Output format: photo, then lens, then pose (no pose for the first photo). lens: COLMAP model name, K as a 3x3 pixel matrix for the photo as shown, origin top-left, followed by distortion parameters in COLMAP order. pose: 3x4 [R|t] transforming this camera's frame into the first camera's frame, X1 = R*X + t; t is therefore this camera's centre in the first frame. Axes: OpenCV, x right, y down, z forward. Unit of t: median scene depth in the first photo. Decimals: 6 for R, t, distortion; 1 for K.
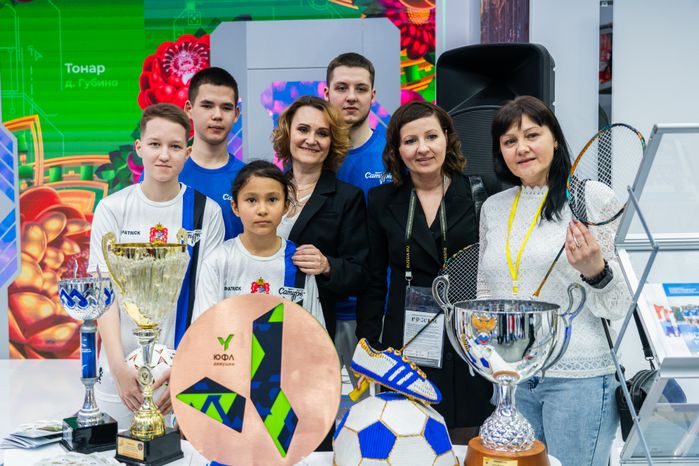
lens RADIAL K [[813.3, 0, 349.5], [0, 813.3, 233.0], [0, 0, 1]] dist [0.109301, 0.001434]
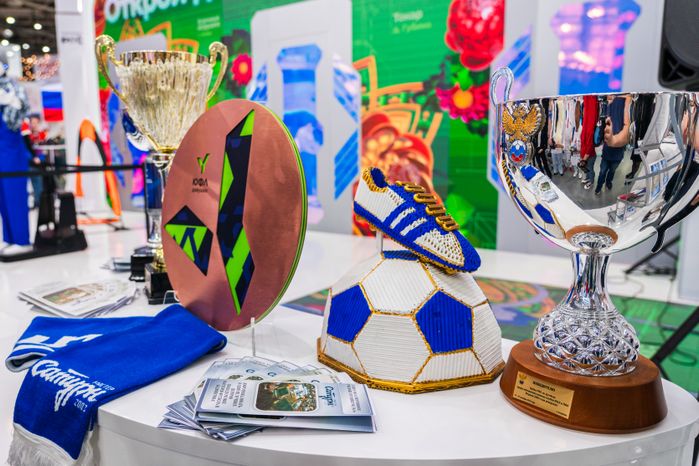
lens RADIAL K [[534.1, 0, 349.5], [0, 534.1, 233.0], [0, 0, 1]] dist [0.000006, 0.001214]
pose [[0.829299, 0.076033, -0.553608, 0.254894], [-0.019837, 0.994081, 0.106813, 0.139814], [0.558452, -0.077598, 0.825899, 0.631921]]
